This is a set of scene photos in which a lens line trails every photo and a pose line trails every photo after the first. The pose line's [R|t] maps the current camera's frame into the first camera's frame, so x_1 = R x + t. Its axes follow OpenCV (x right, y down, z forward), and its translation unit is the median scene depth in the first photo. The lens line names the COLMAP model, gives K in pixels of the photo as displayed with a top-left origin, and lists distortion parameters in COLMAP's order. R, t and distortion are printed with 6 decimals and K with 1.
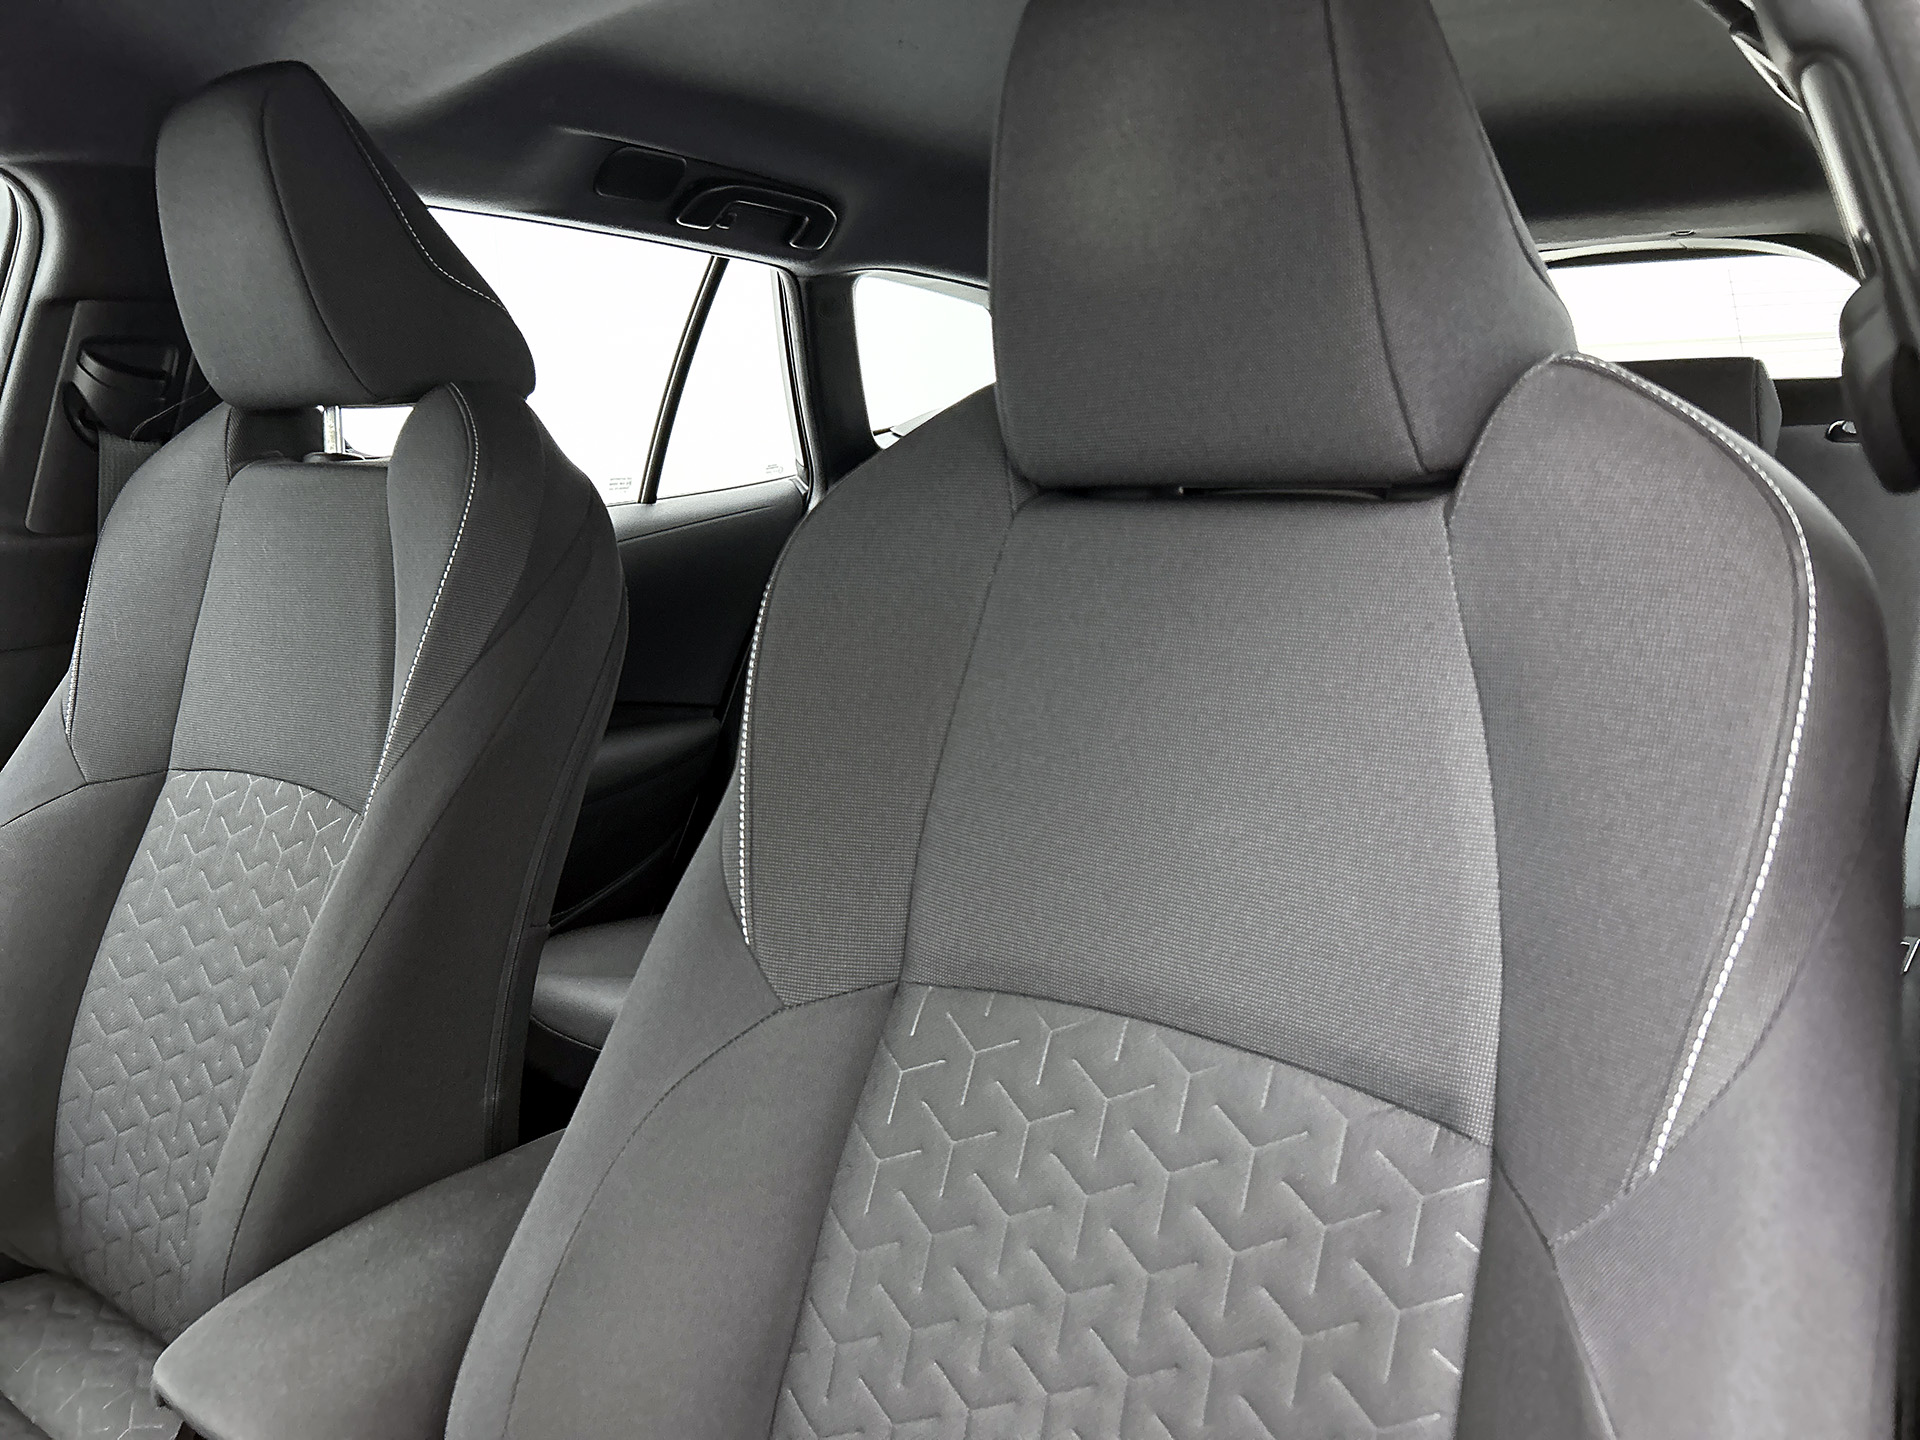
lens RADIAL K [[1485.9, 0, 958.3], [0, 1485.9, 703.7], [0, 0, 1]] dist [0.057679, -0.056989]
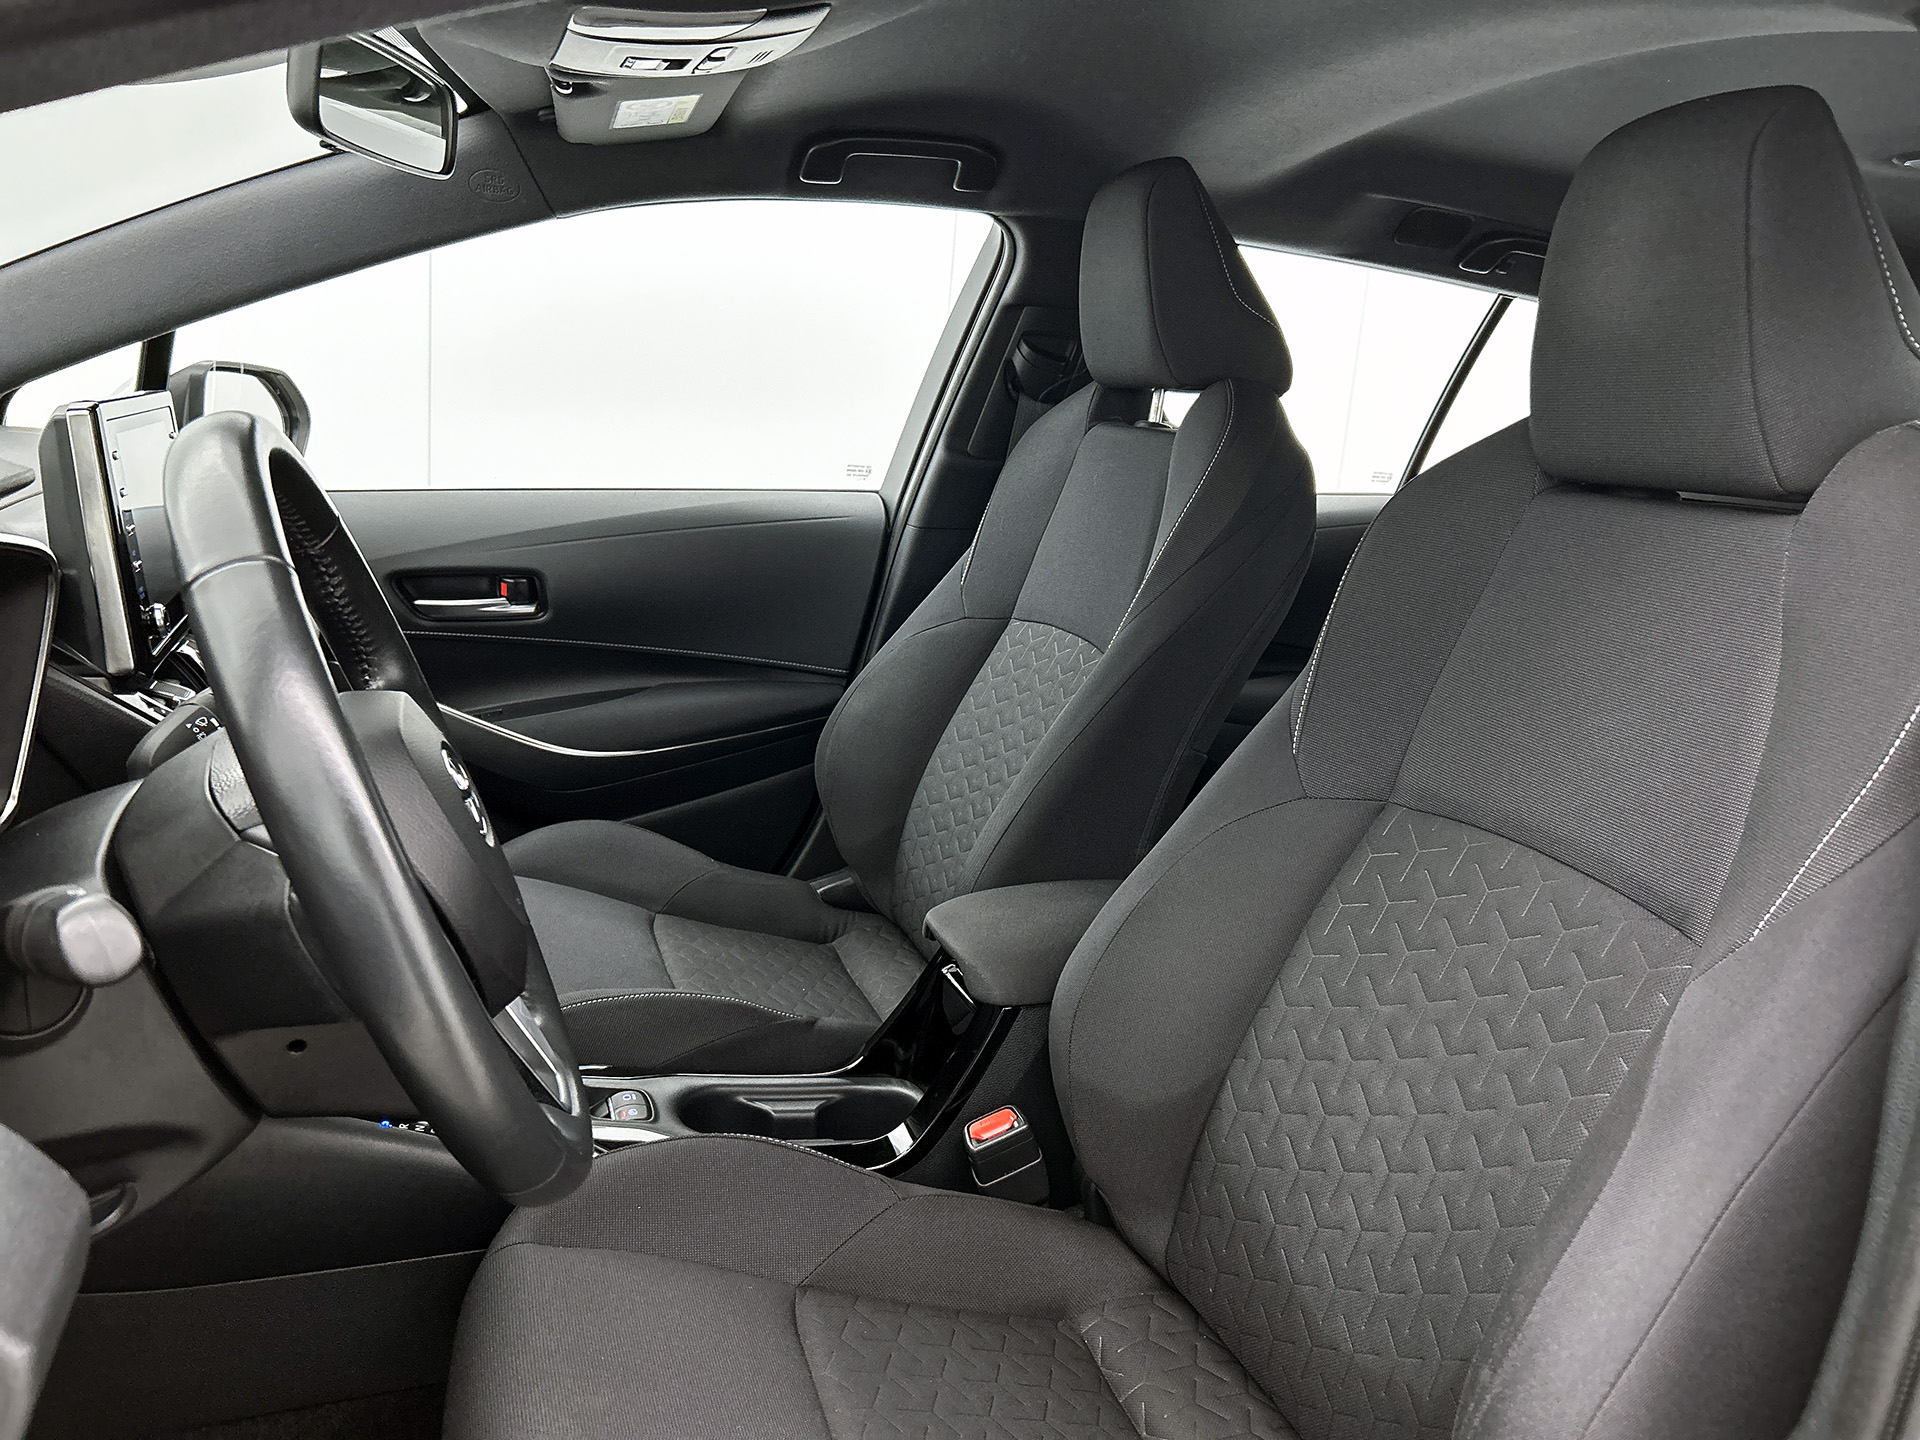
lens RADIAL K [[1444.3, 0, 960.0], [0, 1444.3, 720.0], [0, 0, 1]] dist [0.055176, -0.001796]
pose [[0.838108, 0.209481, -0.503679, 0.205177], [-0.204711, 0.976625, 0.065547, 0.064482], [0.505637, 0.048174, 0.861400, -0.304372]]
